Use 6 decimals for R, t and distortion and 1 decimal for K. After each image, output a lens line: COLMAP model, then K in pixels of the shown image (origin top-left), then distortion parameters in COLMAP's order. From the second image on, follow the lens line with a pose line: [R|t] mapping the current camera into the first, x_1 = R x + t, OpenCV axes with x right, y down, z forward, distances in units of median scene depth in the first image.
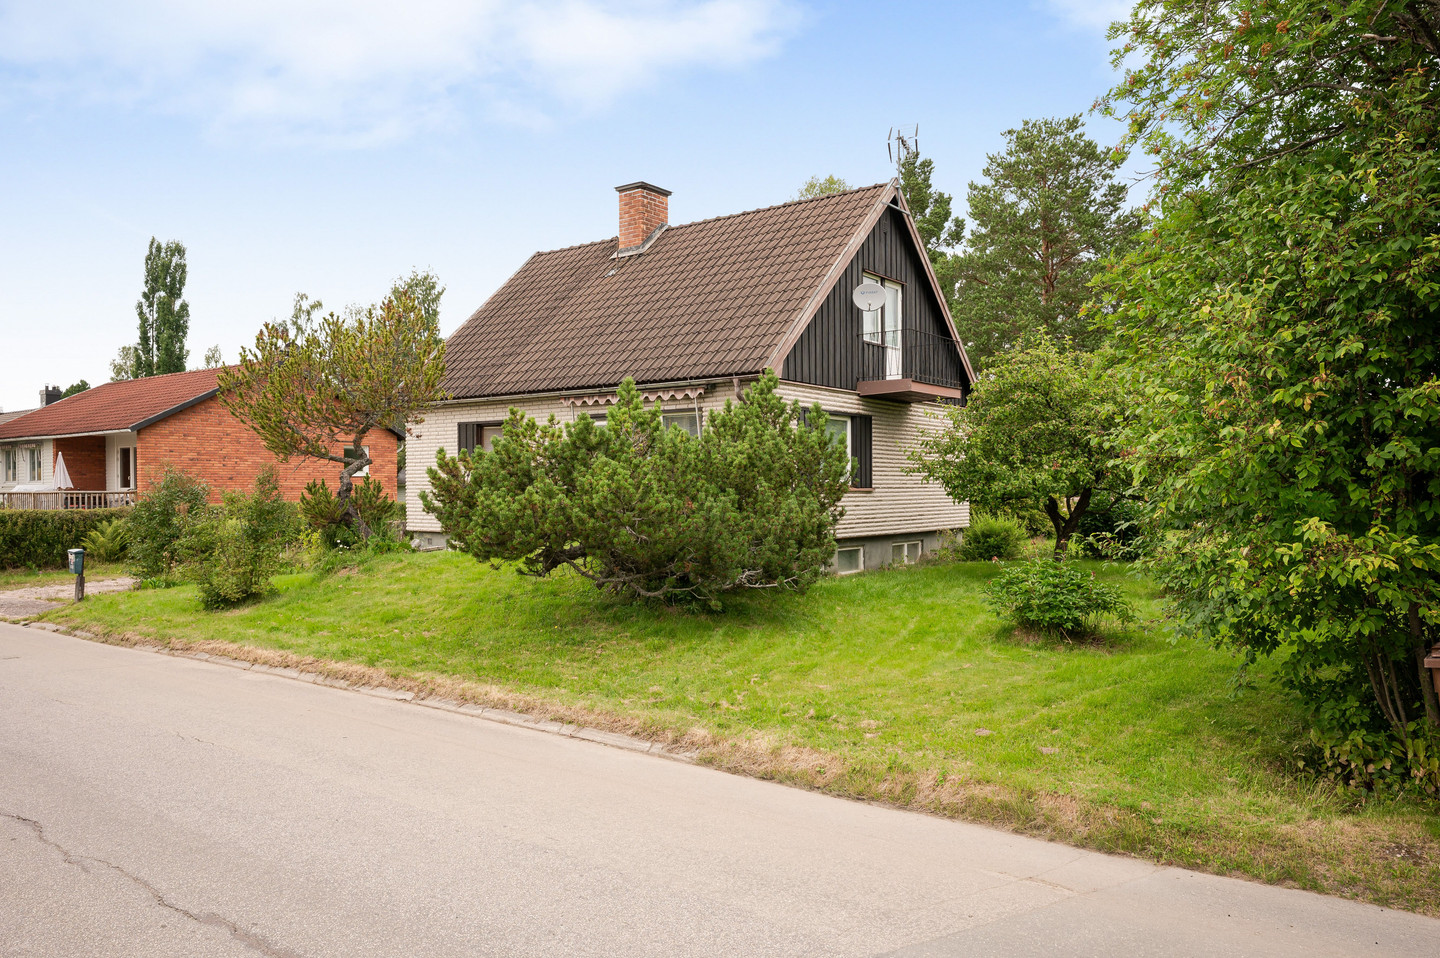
lens RADIAL K [[978.3, 0, 719.8], [0, 978.3, 484.7], [0, 0, 1]] dist [-0.001649, 0.002658]
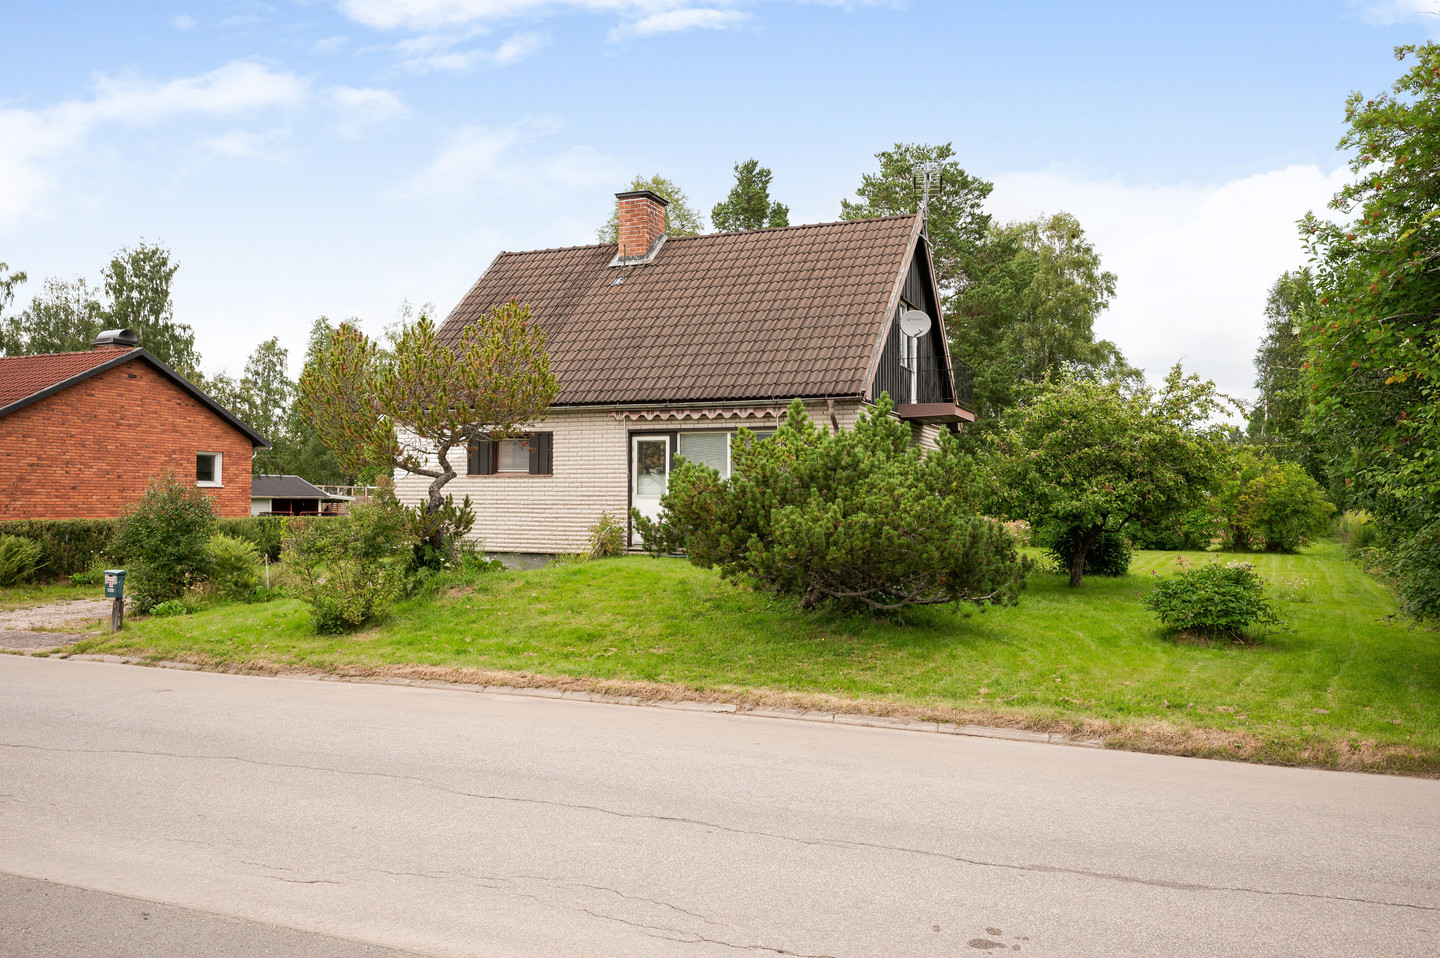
lens RADIAL K [[1062.4, 0, 718.3], [0, 1062.4, 470.6], [0, 0, 1]] dist [0.002397, -0.001116]
pose [[0.971415, 0.015889, 0.236855, -0.329413], [-0.009380, 0.999547, -0.028583, -0.000855], [-0.237202, 0.025544, 0.971125, -0.049892]]
